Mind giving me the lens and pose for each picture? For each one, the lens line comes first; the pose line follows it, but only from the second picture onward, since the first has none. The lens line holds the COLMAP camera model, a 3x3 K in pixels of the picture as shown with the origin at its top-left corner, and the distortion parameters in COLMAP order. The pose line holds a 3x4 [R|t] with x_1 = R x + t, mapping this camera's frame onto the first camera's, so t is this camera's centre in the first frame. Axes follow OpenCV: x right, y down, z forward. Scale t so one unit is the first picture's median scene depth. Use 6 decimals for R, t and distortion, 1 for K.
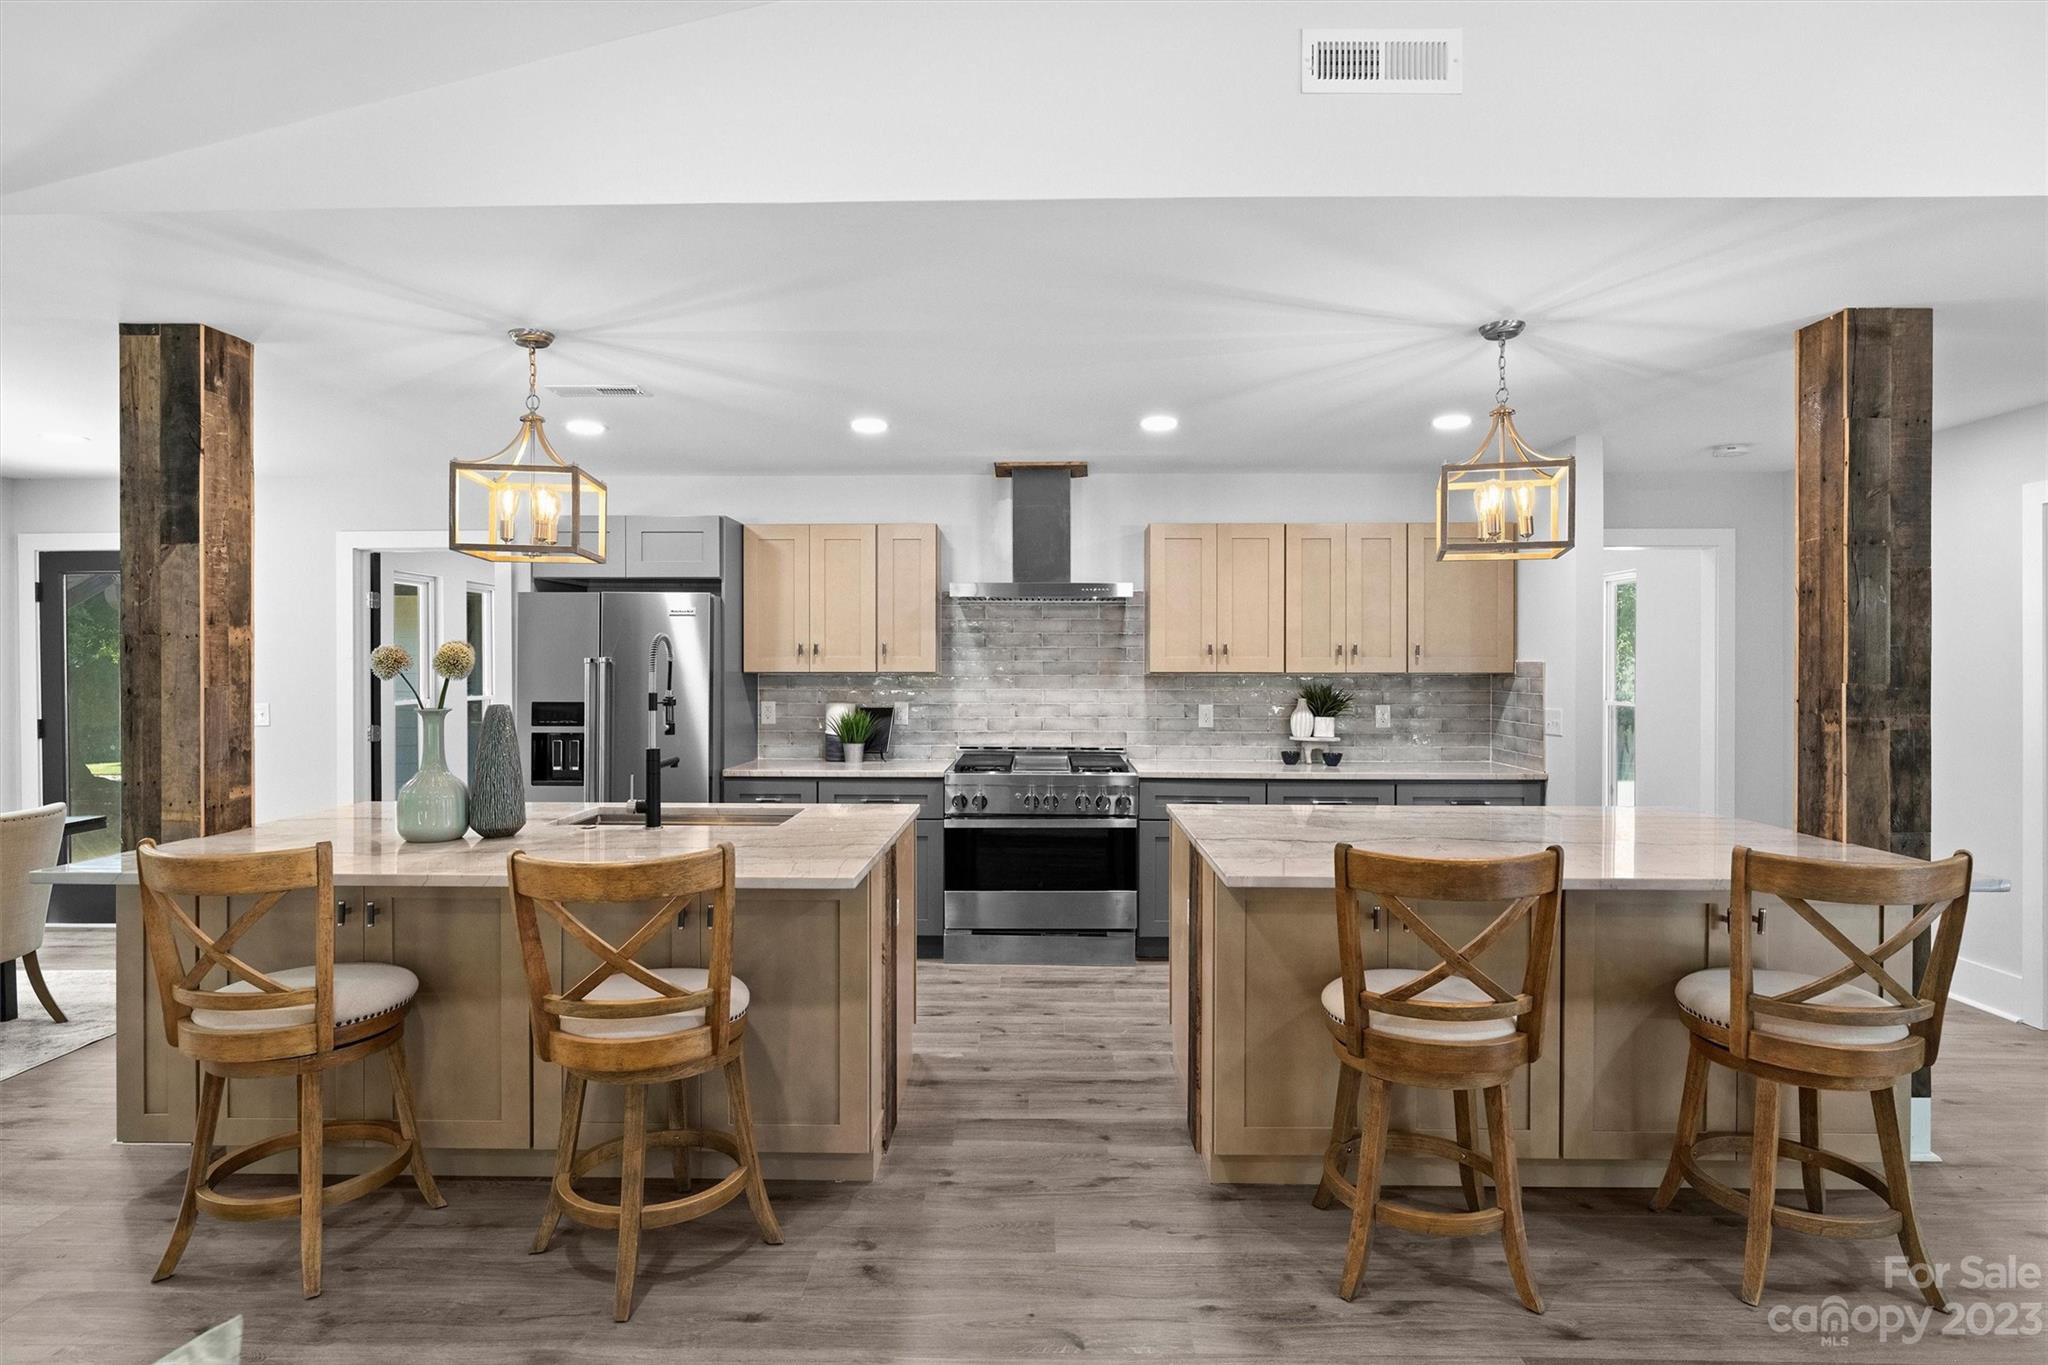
lens RADIAL K [[1084.9, 0, 1025.7], [0, 1084.9, 674.9], [0, 0, 1]] dist [-0.000799, -0.000097]
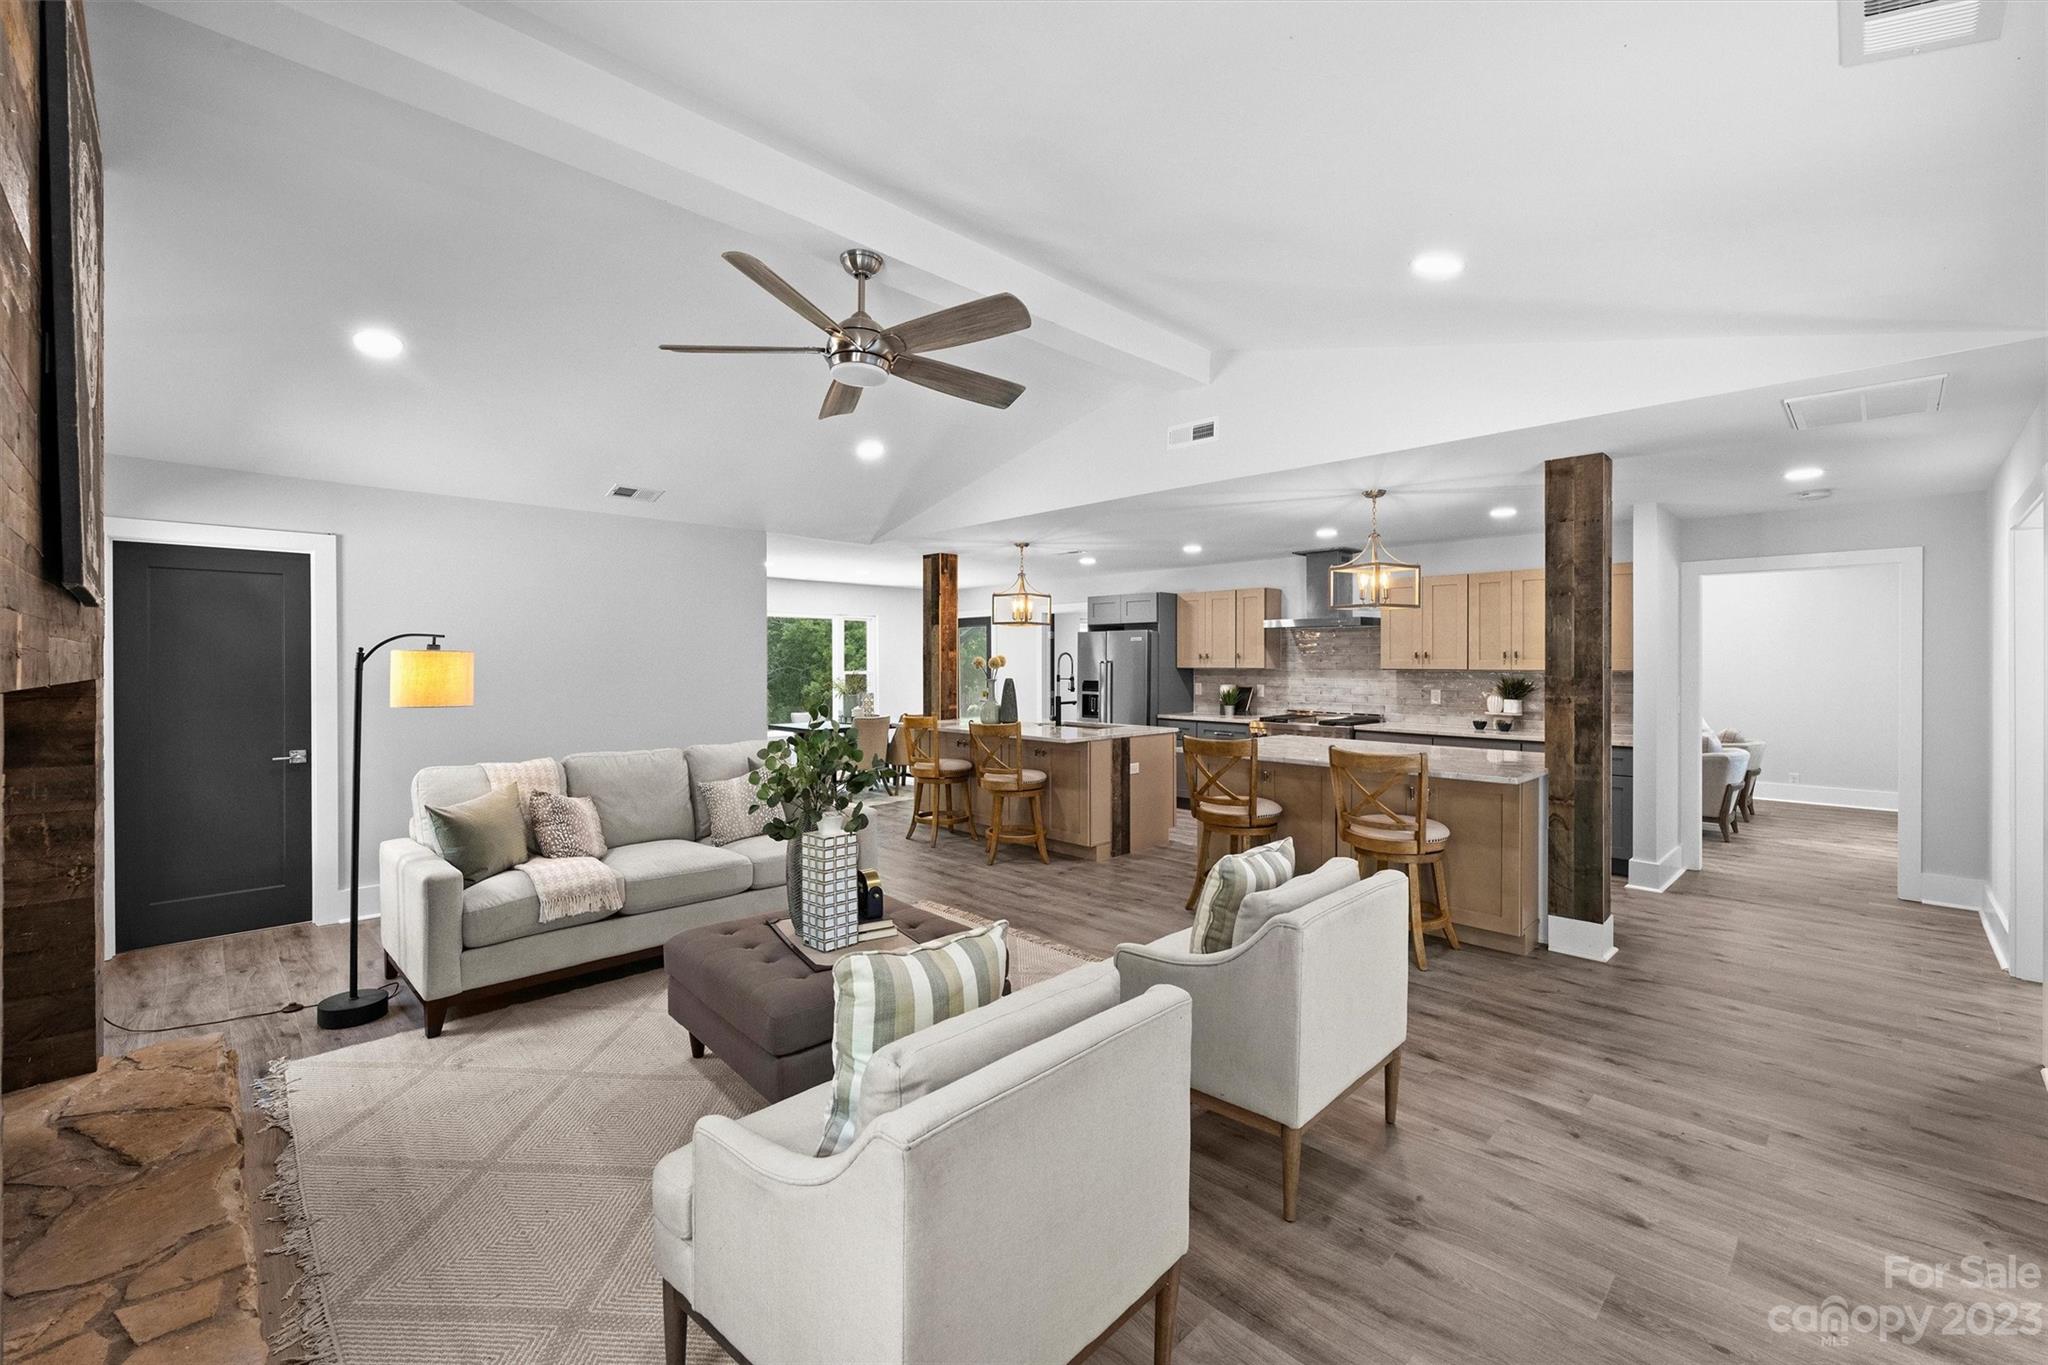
lens RADIAL K [[856.9, 0, 1015.2], [0, 856.9, 672.2], [0, 0, 1]] dist [0.001758, 0.000053]
pose [[0.707966, 0.008080, -0.706200, 0.648563], [-0.007401, 0.999965, 0.004021, 0.001485], [0.706208, 0.002380, 0.708001, -0.331887]]
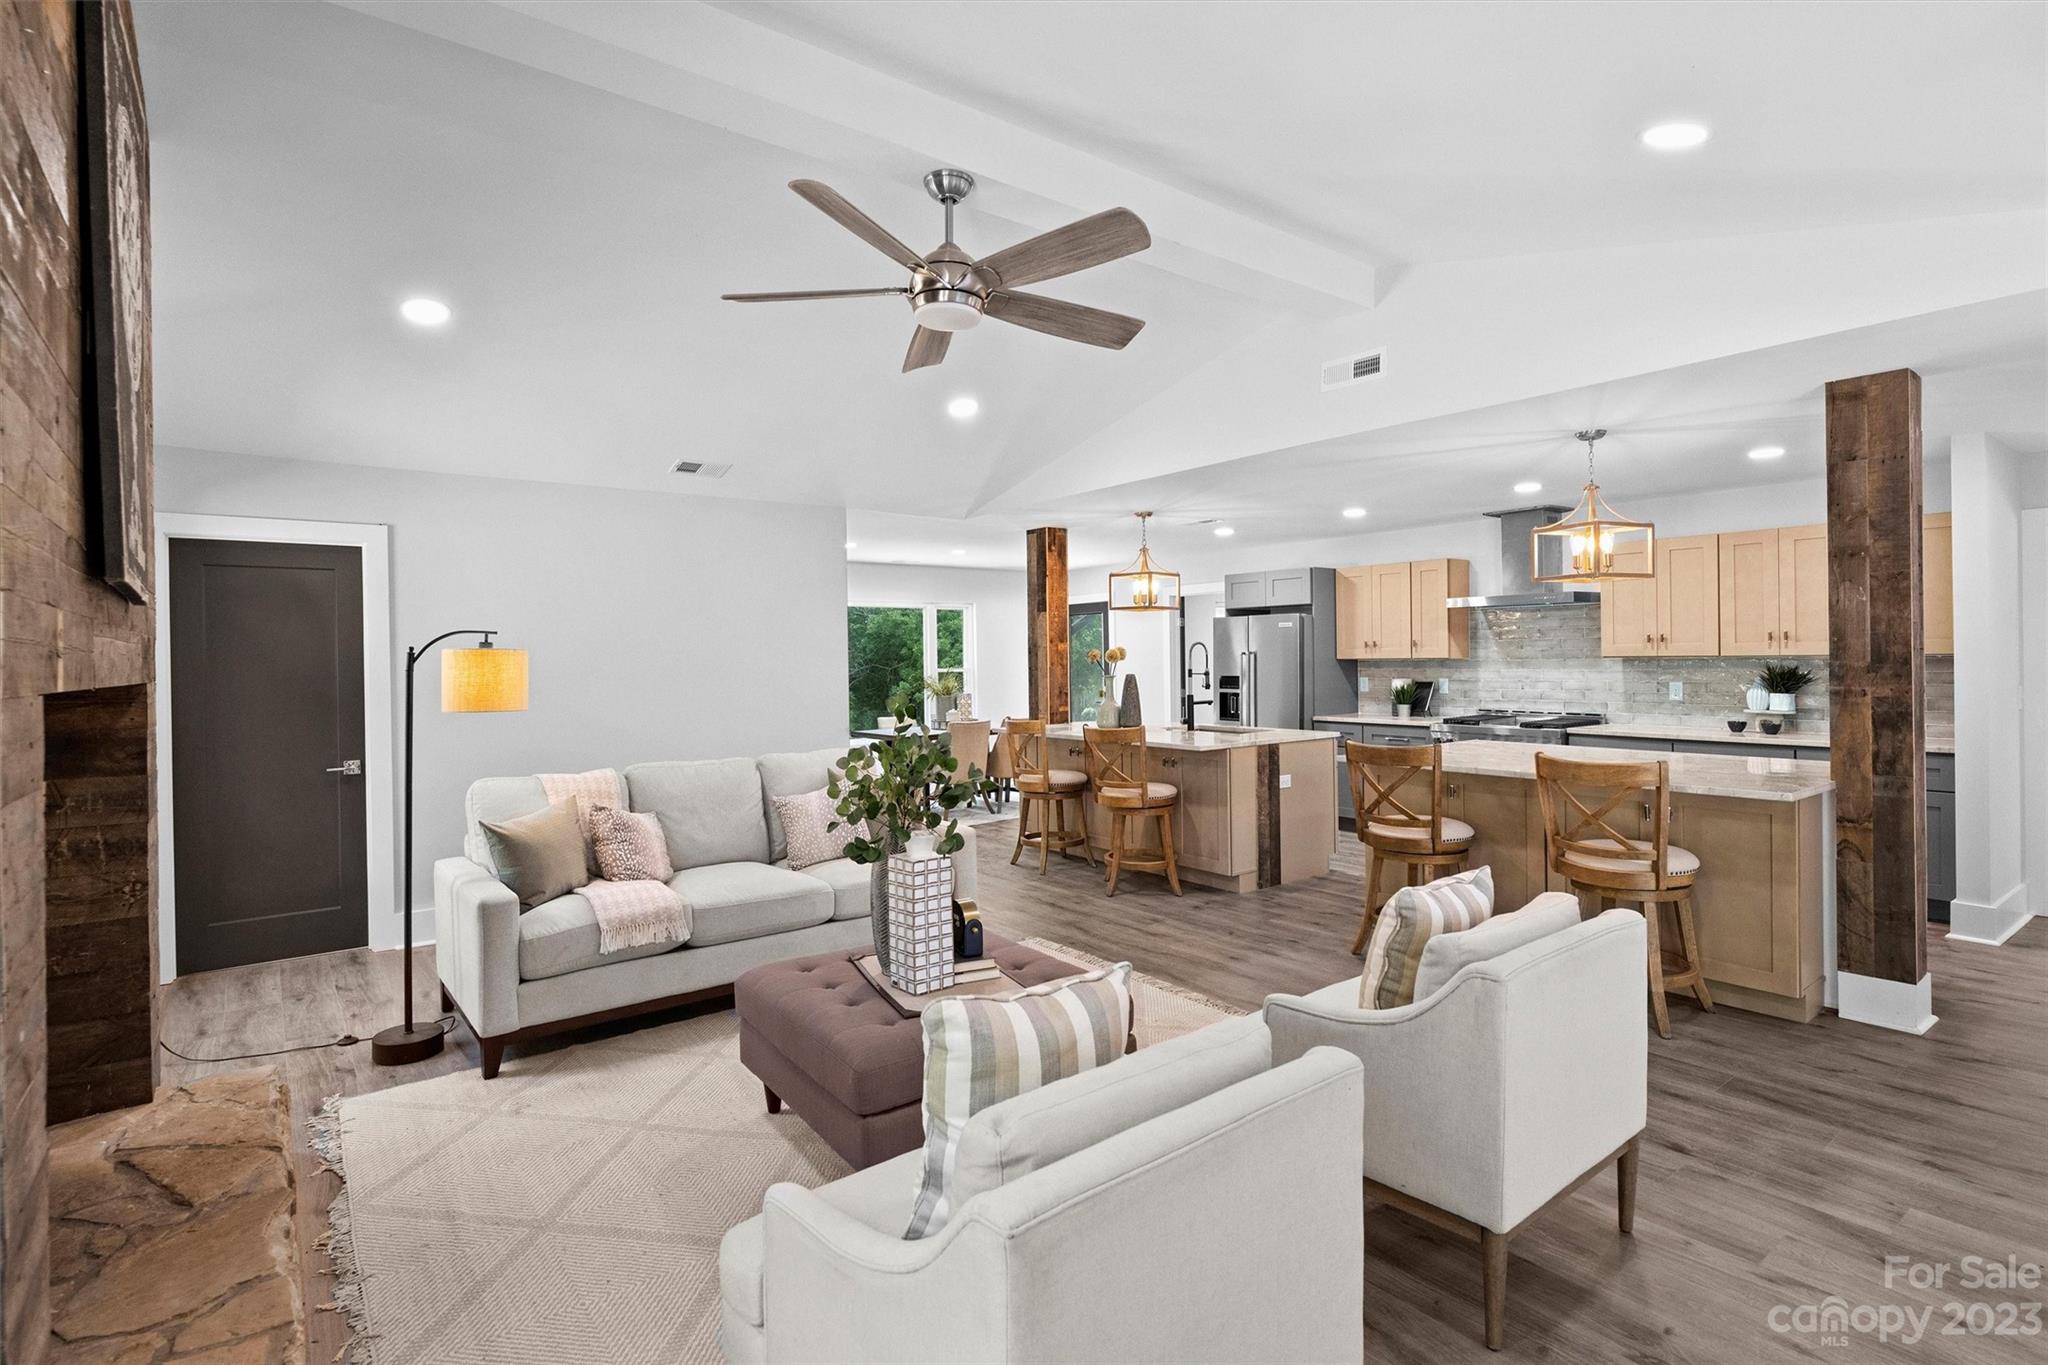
lens RADIAL K [[1011.8, 0, 1015.2], [0, 1011.8, 671.0], [0, 0, 1]] dist [-0.000245, 0.000947]
pose [[0.617665, 0.001078, -0.786441, 0.644703], [0.006127, 0.999962, 0.006183, 0.003273], [0.786418, -0.008637, 0.617635, -0.327259]]
